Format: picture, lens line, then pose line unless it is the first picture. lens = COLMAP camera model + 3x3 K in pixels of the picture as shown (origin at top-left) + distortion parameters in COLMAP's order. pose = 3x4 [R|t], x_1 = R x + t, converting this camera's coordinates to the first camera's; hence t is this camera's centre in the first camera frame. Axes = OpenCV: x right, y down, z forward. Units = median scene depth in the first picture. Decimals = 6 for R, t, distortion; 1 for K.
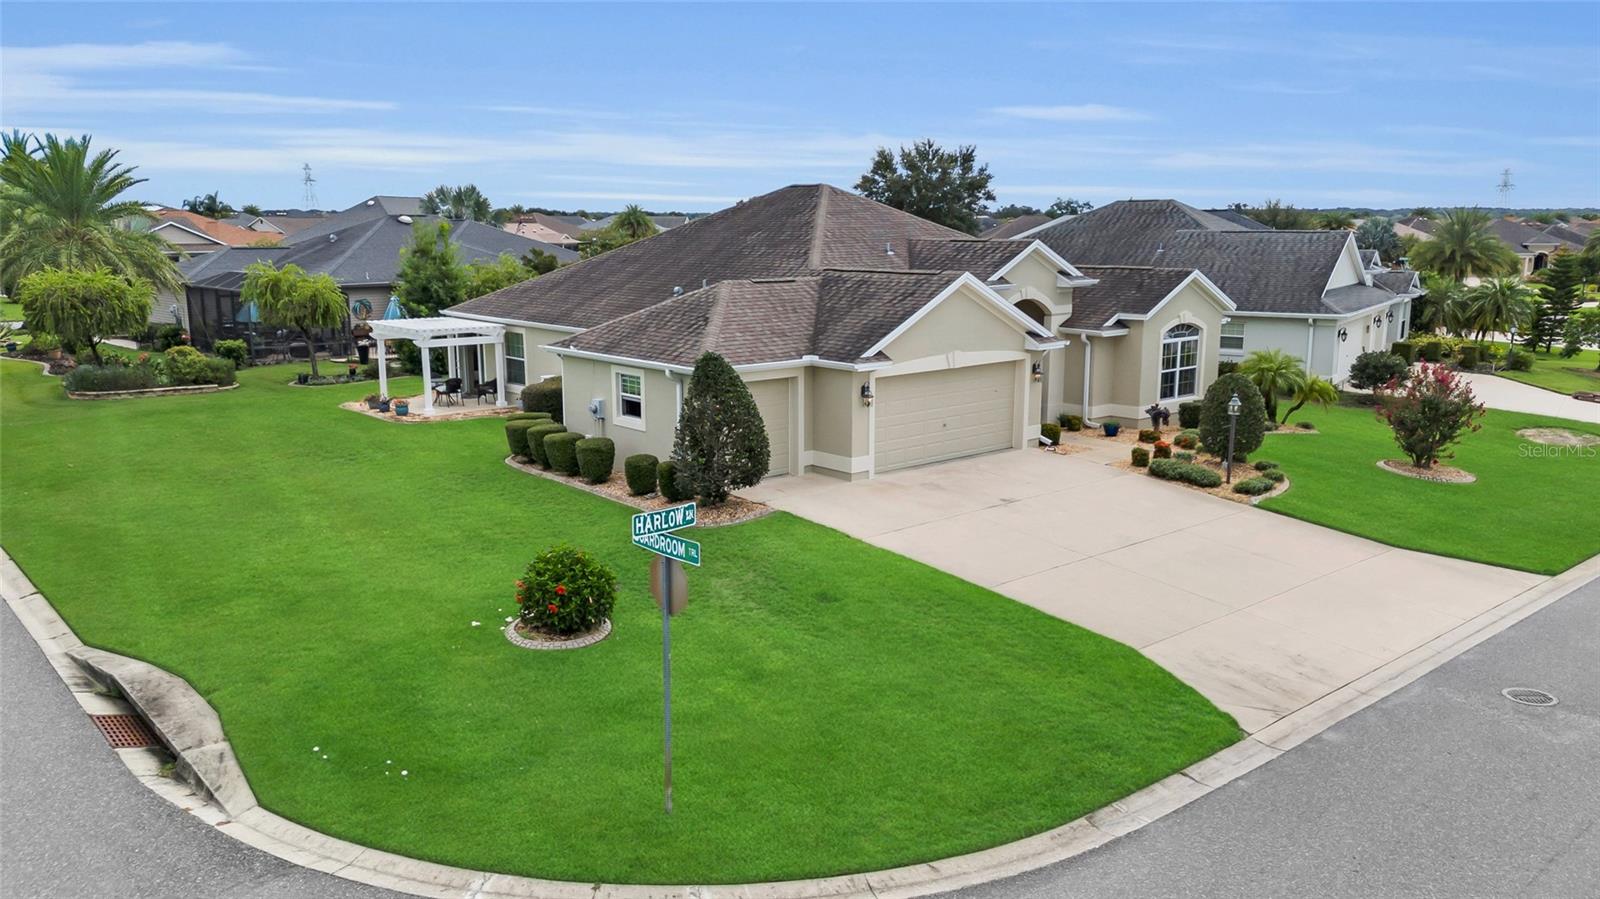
lens RADIAL K [[1175.0, 0, 809.0], [0, 1175.0, 457.4], [0, 0, 1]] dist [0.098249, -0.124808]
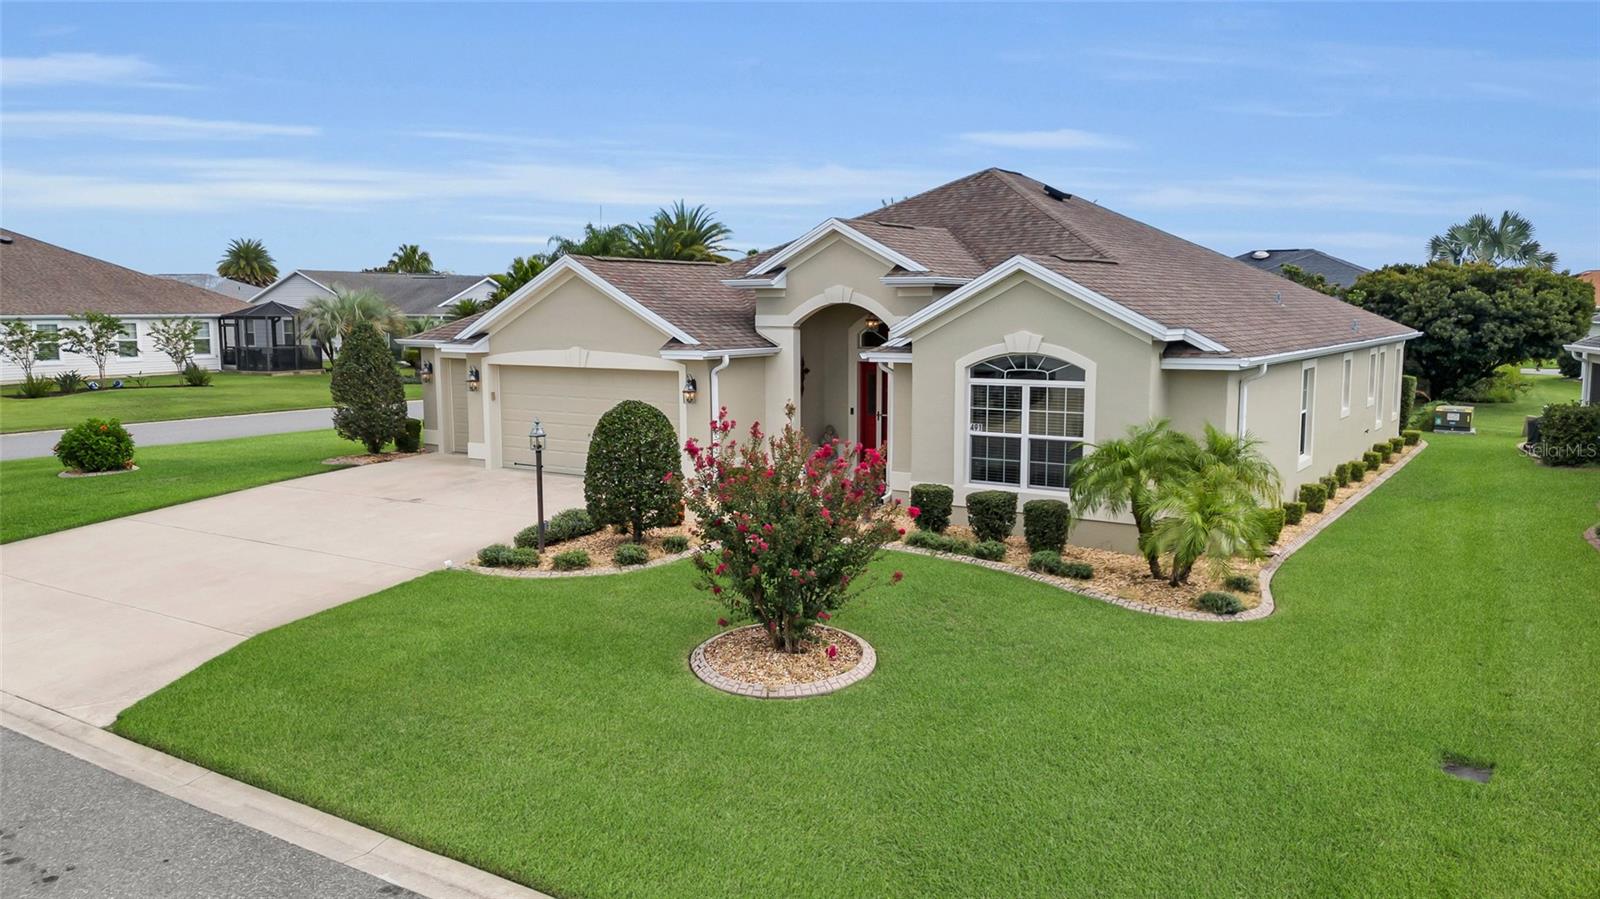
lens RADIAL K [[1175.0, 0, 809.0], [0, 1175.0, 457.4], [0, 0, 1]] dist [0.098249, -0.124808]
pose [[0.263520, 0.126662, -0.956302, 0.817370], [-0.180365, 0.980329, 0.080143, -0.090632], [0.947642, 0.151365, 0.281182, 0.748990]]
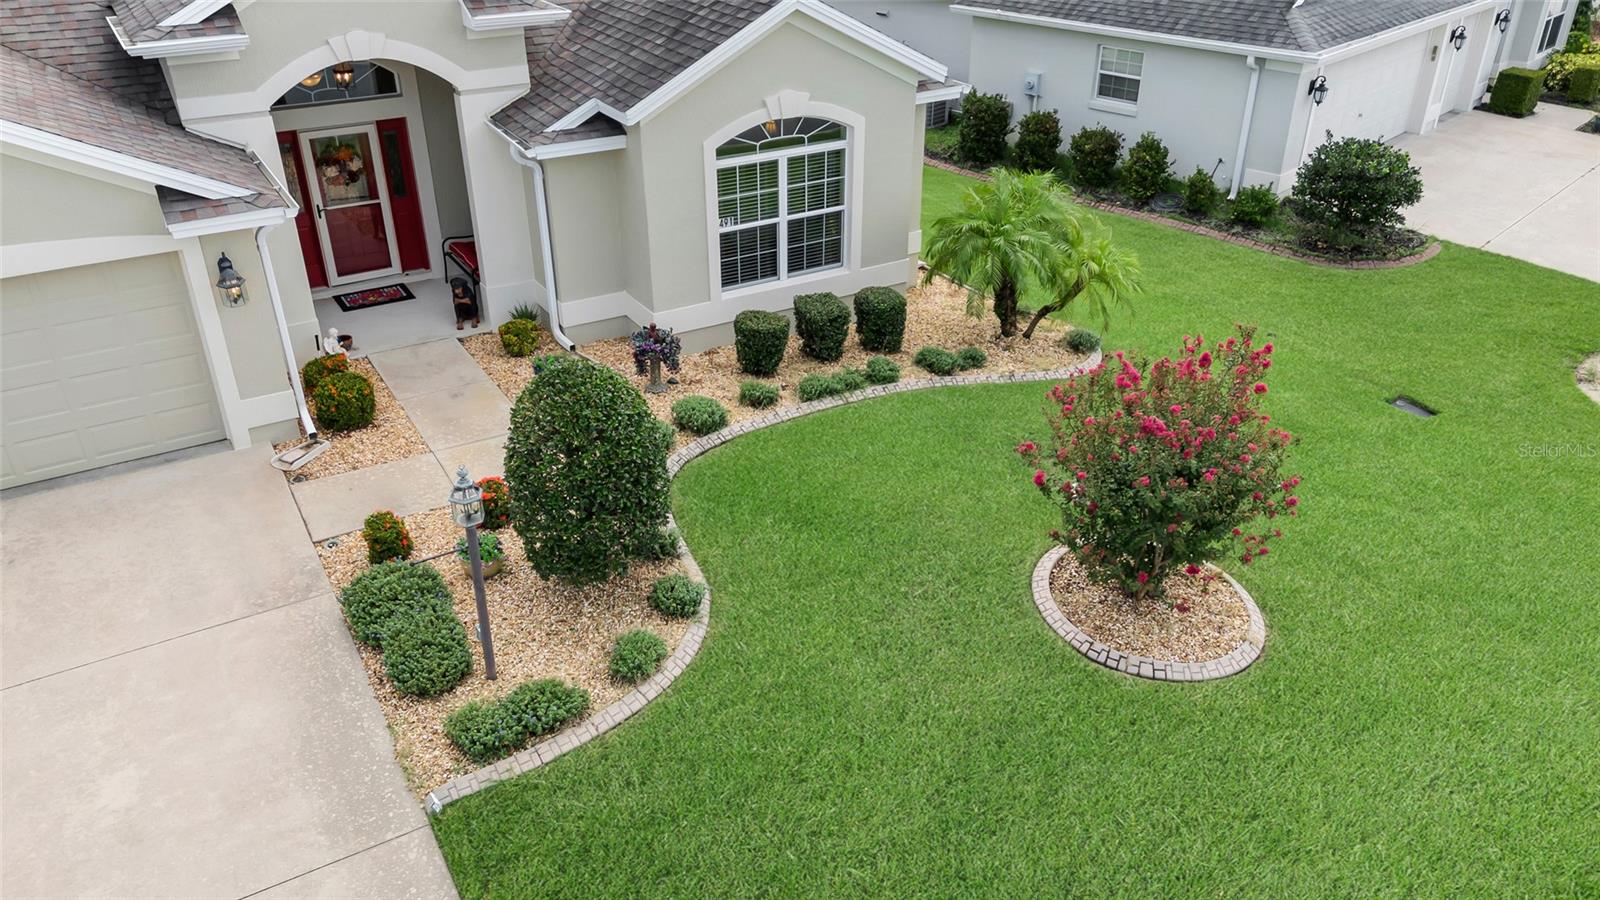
lens RADIAL K [[1175.0, 0, 809.0], [0, 1175.0, 457.9], [0, 0, 1]] dist [0.098249, -0.124808]
pose [[0.986880, 0.083788, -0.138012, 0.391611], [-0.036899, 0.949225, 0.312427, -0.129594], [0.157182, -0.303236, 0.939863, 0.545501]]
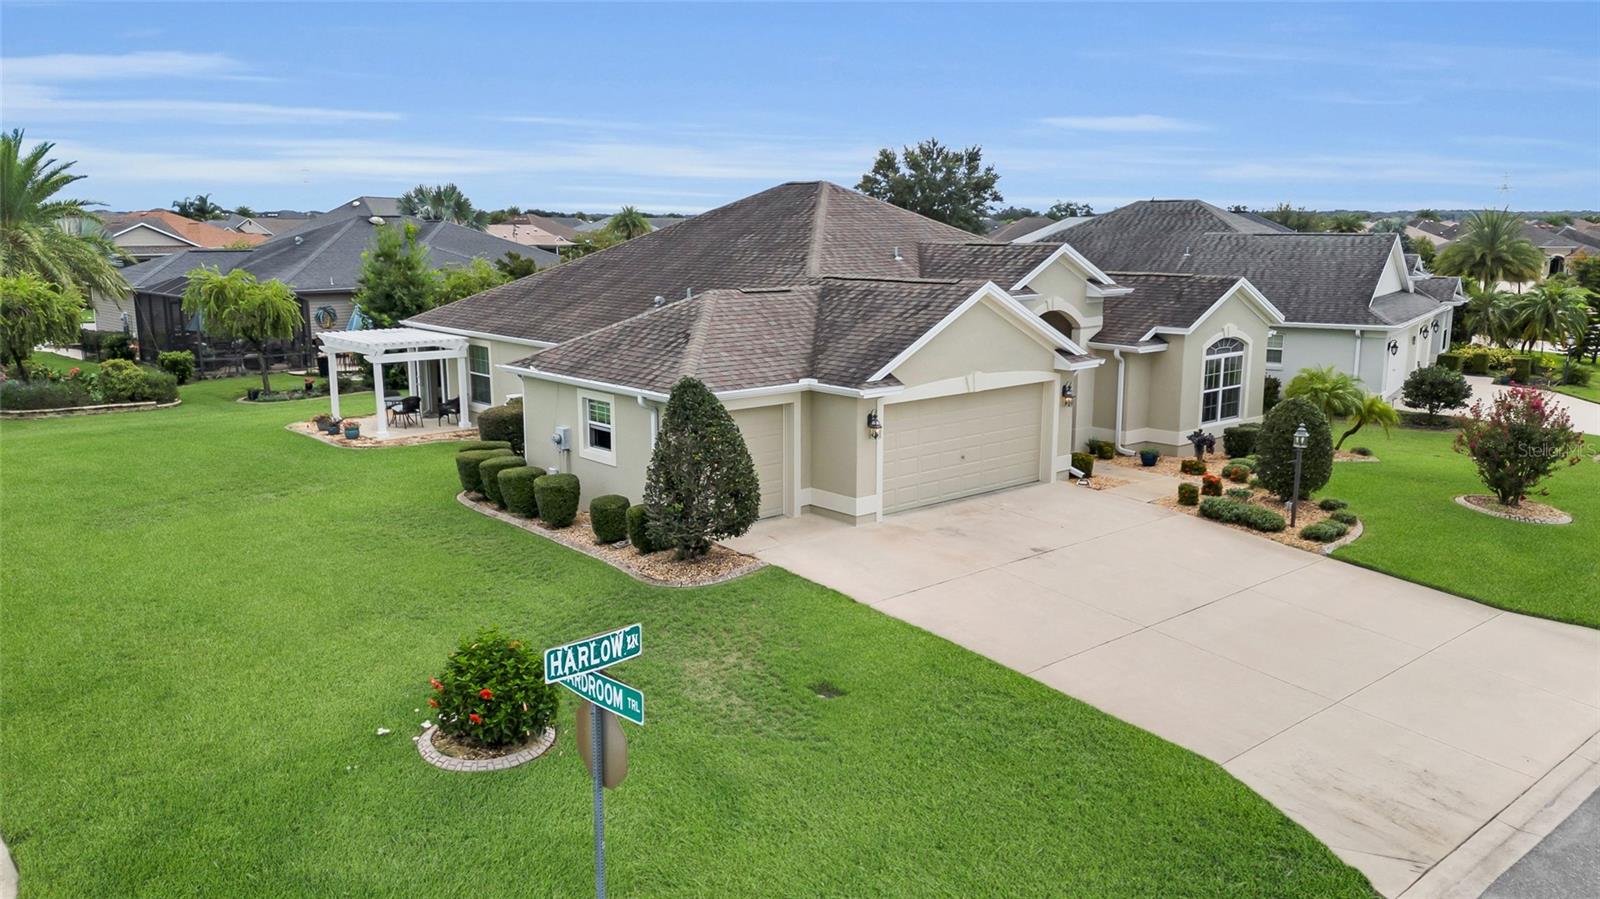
lens RADIAL K [[1175.0, 0, 809.0], [0, 1175.0, 457.4], [0, 0, 1]] dist [0.098249, -0.124808]
pose [[0.999999, 0.000738, 0.000969, 0.000767], [-0.000737, 0.999999, -0.001505, -0.021256], [-0.000970, 0.001505, 0.999998, 0.108266]]
